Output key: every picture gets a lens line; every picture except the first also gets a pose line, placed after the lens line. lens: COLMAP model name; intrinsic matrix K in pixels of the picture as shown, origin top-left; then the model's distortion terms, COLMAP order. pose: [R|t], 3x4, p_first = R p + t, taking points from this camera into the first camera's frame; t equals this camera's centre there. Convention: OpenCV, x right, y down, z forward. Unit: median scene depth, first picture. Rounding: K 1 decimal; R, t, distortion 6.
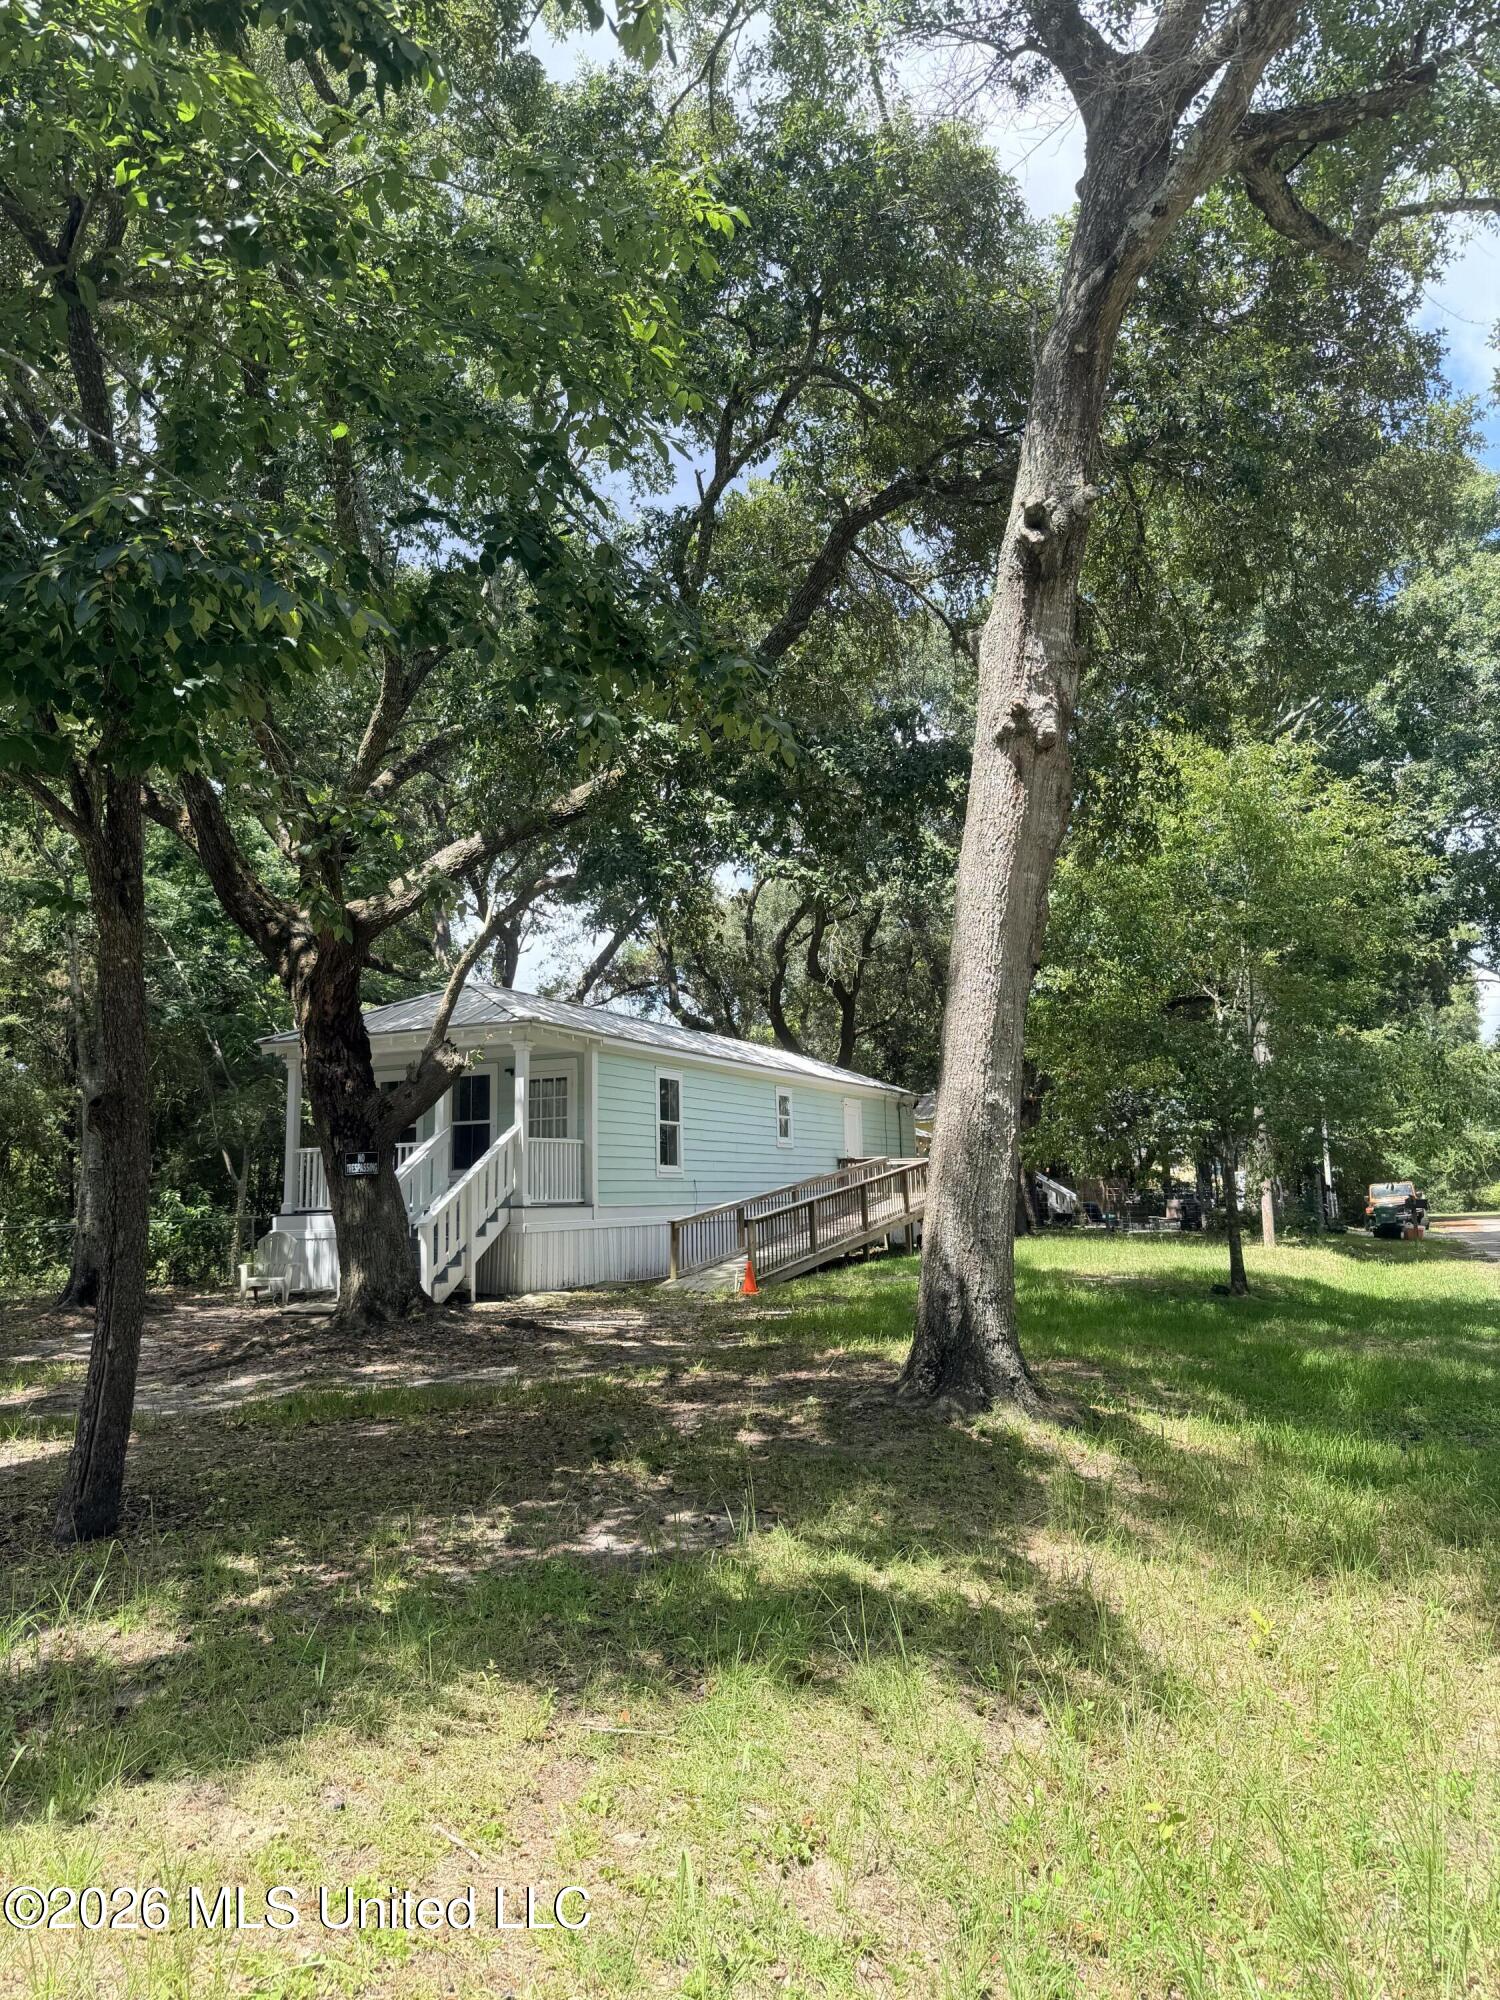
lens RADIAL K [[1421.6, 0, 748.3], [0, 1421.6, 996.9], [0, 0, 1]] dist [0.029042, -0.006427]
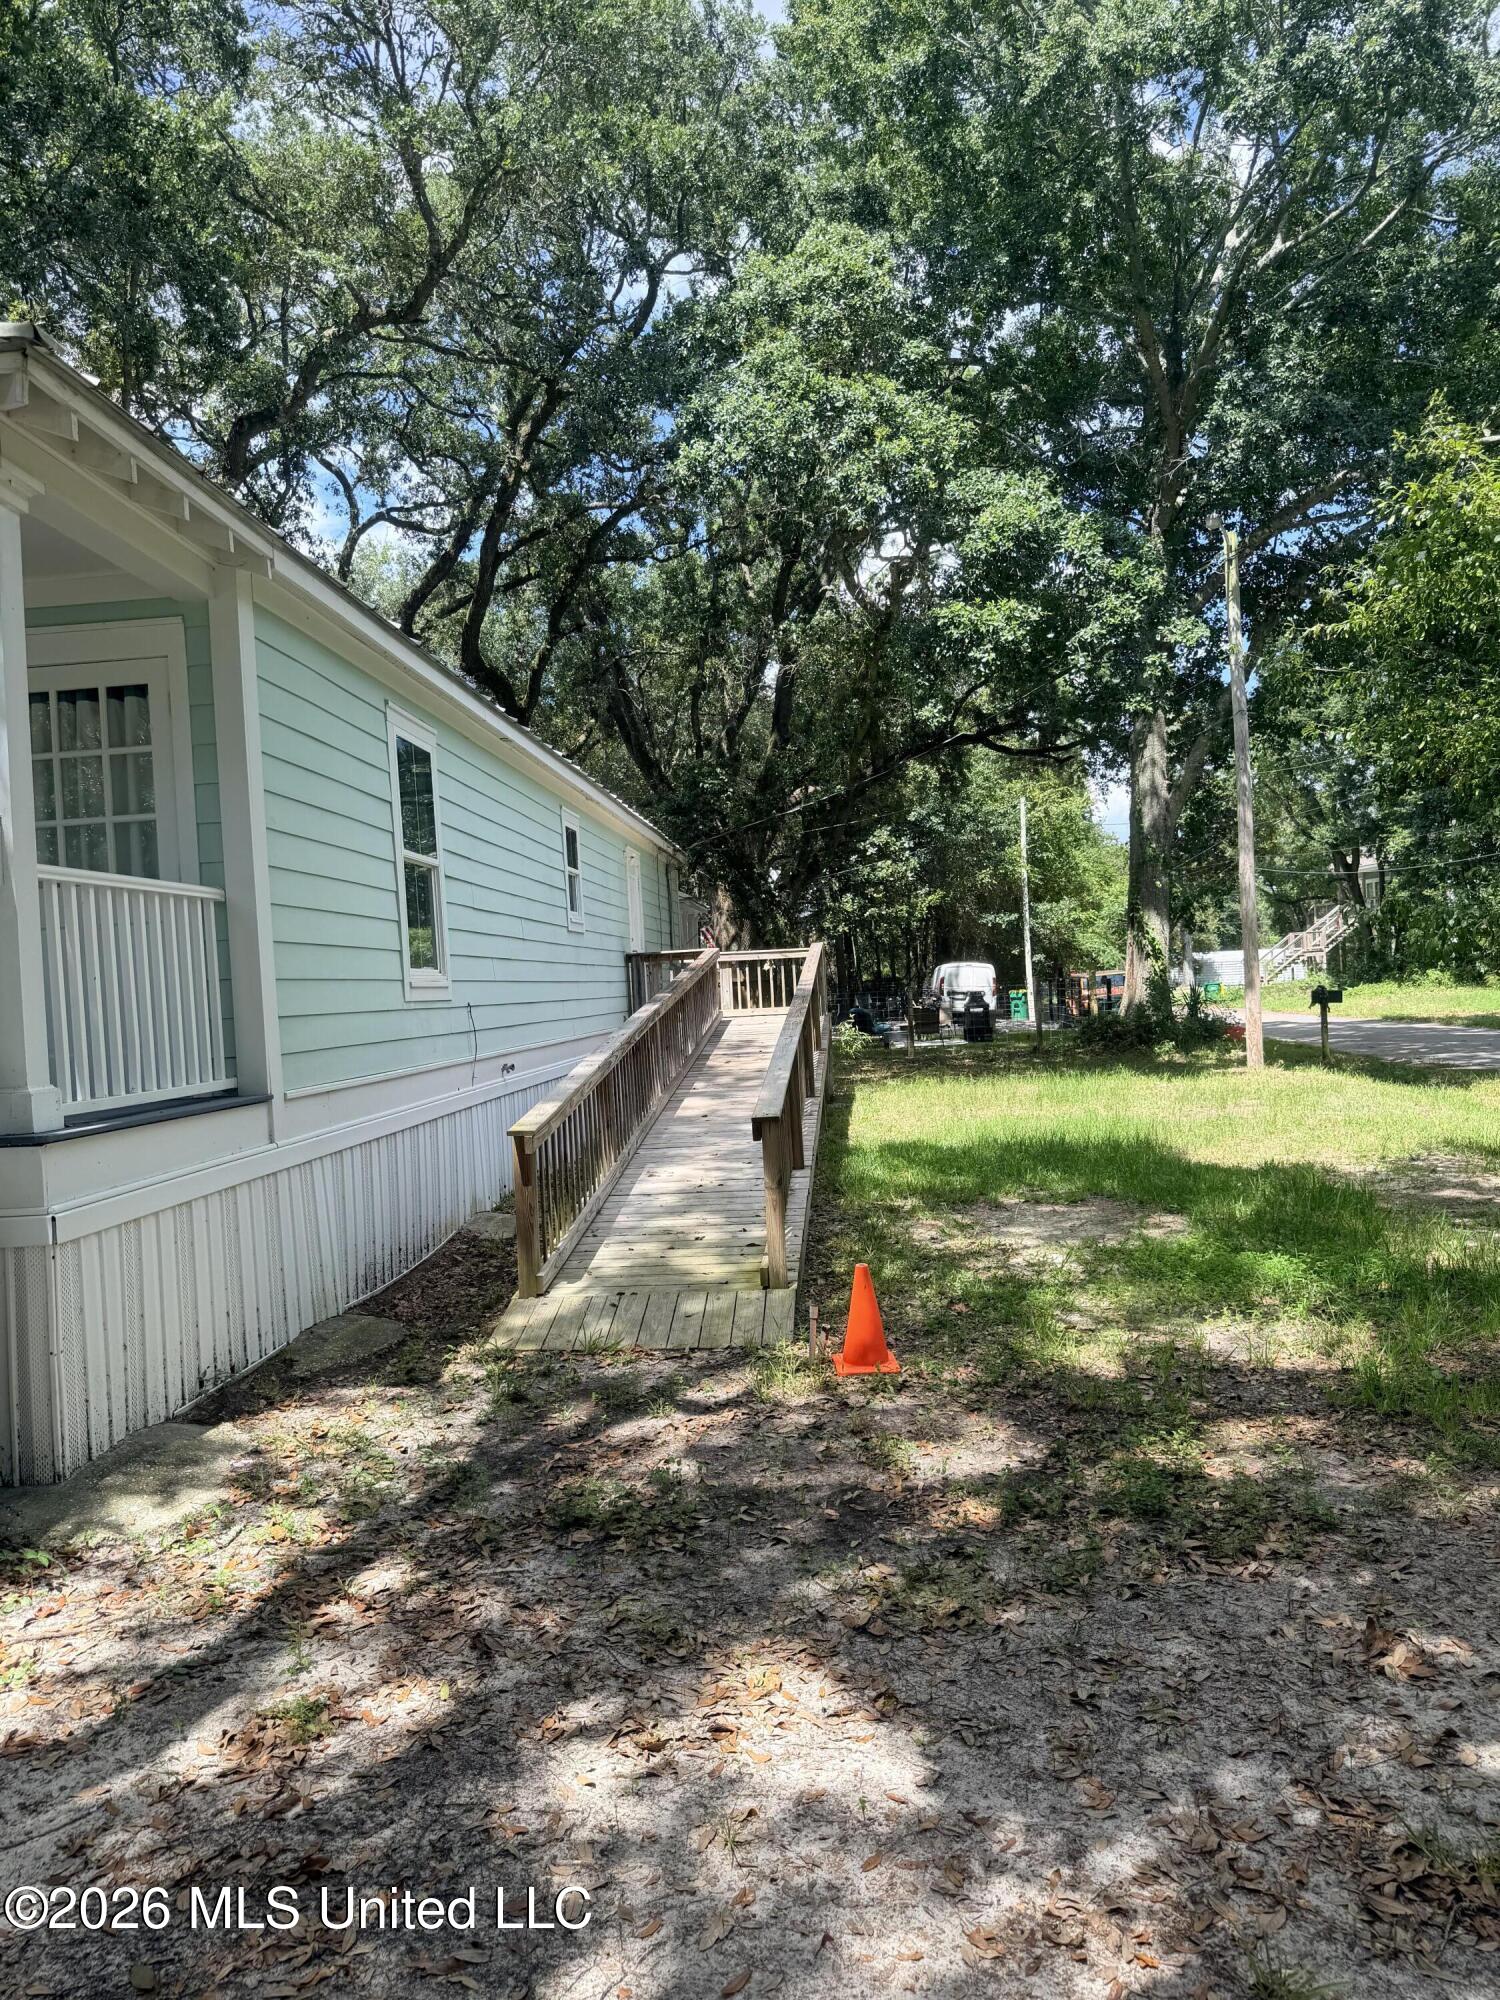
lens RADIAL K [[1421.6, 0, 755.4], [0, 1421.6, 1002.4], [0, 0, 1]] dist [0.029042, -0.006427]
pose [[0.934280, -0.046887, 0.353443, -0.108833], [0.000720, 0.991562, 0.129634, 0.077905], [-0.356538, -0.120860, 0.926430, 0.616203]]
